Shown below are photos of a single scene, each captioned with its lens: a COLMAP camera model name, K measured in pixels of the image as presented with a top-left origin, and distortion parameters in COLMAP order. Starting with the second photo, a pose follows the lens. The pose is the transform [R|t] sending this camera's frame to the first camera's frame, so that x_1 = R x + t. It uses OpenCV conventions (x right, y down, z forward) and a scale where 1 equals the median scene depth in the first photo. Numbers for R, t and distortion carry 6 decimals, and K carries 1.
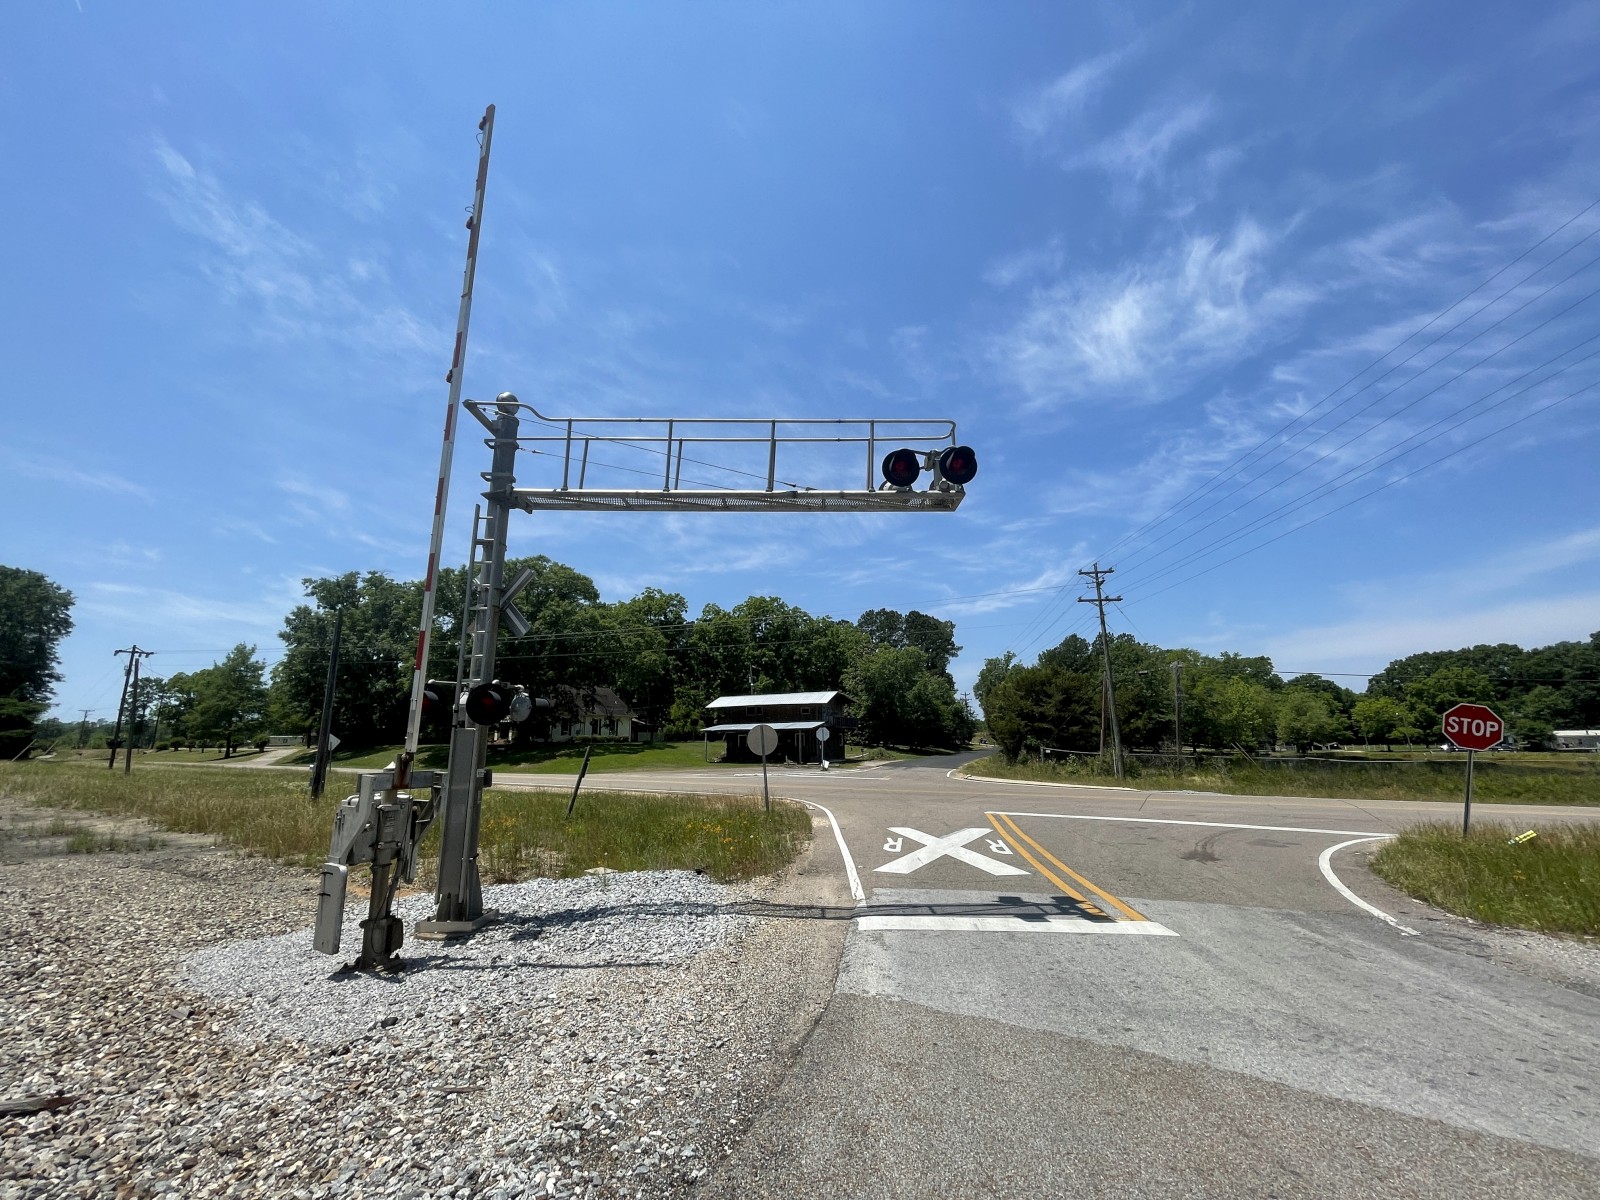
lens RADIAL K [[652.8, 0, 800.0], [0, 652.8, 600.0], [0, 0, 1]] dist [0.000170, 0.001087]
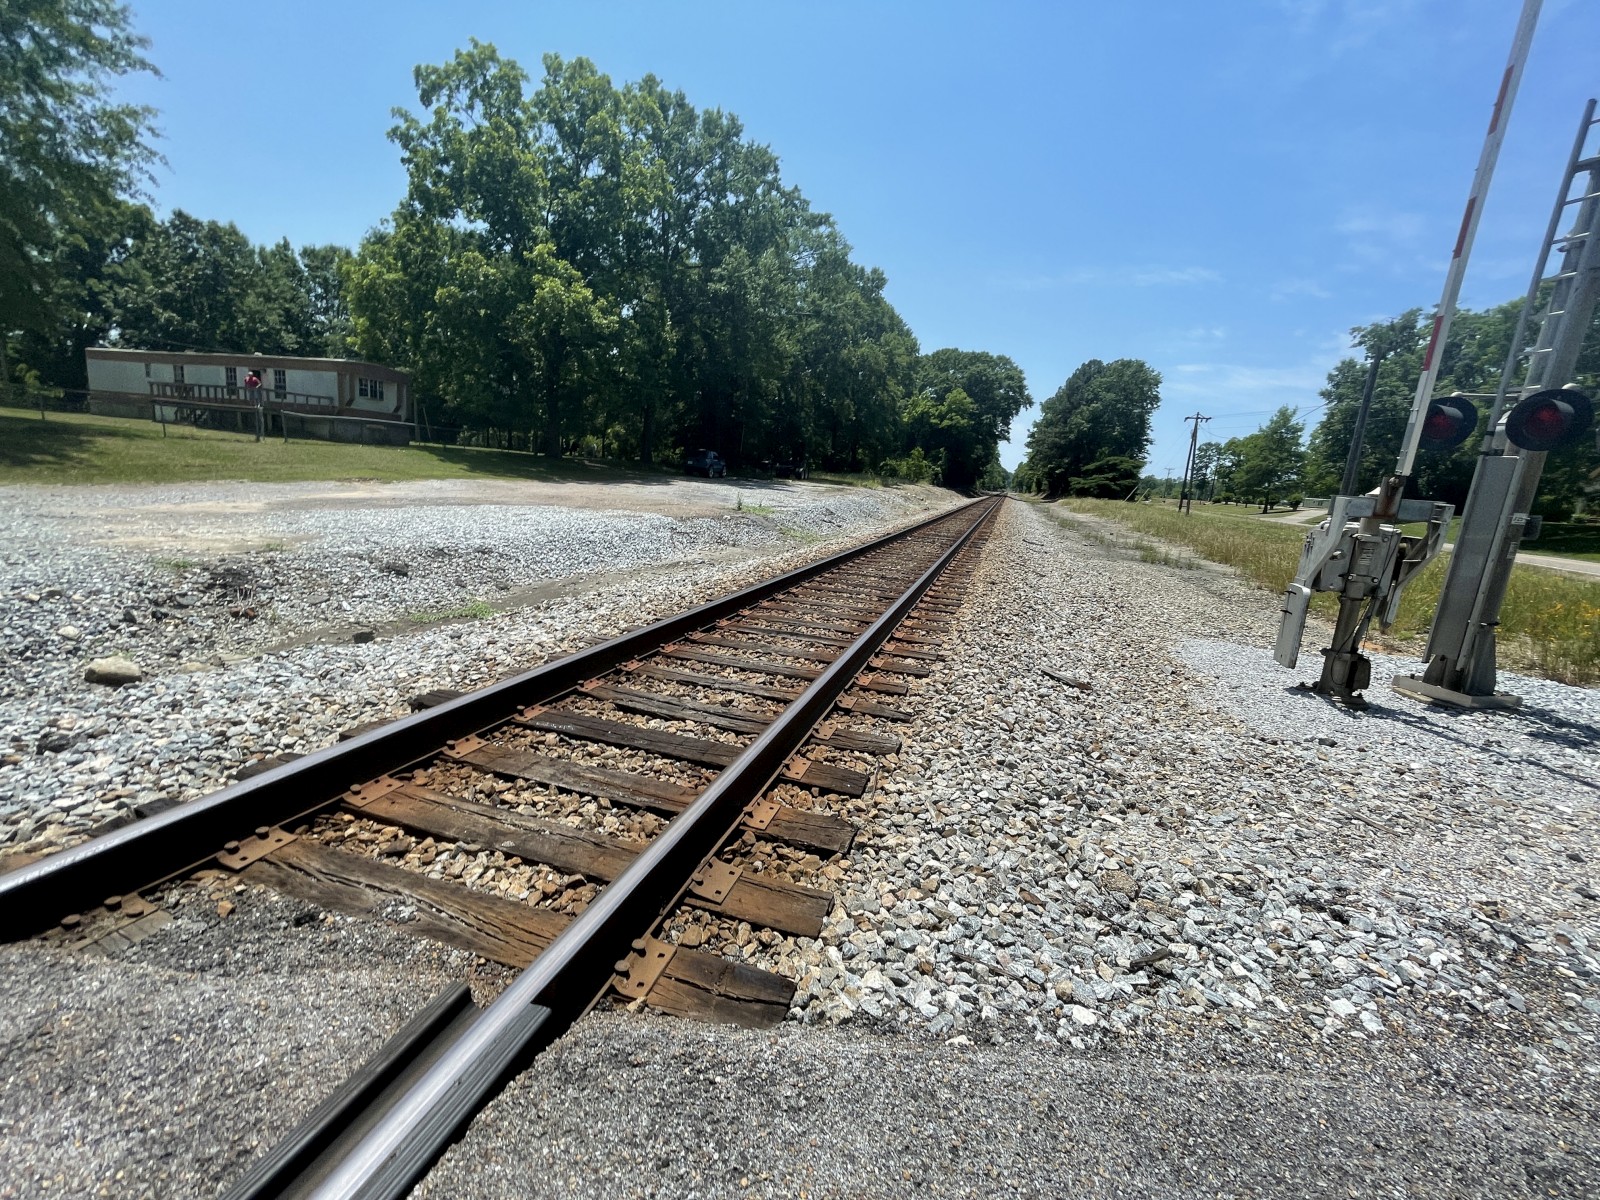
lens RADIAL K [[652.8, 0, 800.0], [0, 652.8, 600.0], [0, 0, 1]] dist [0.000170, 0.001087]
pose [[0.254435, 0.222785, -0.941079, 0.021653], [0.134880, 0.955418, 0.262647, 0.067581], [0.957638, -0.193759, 0.213042, 0.071537]]
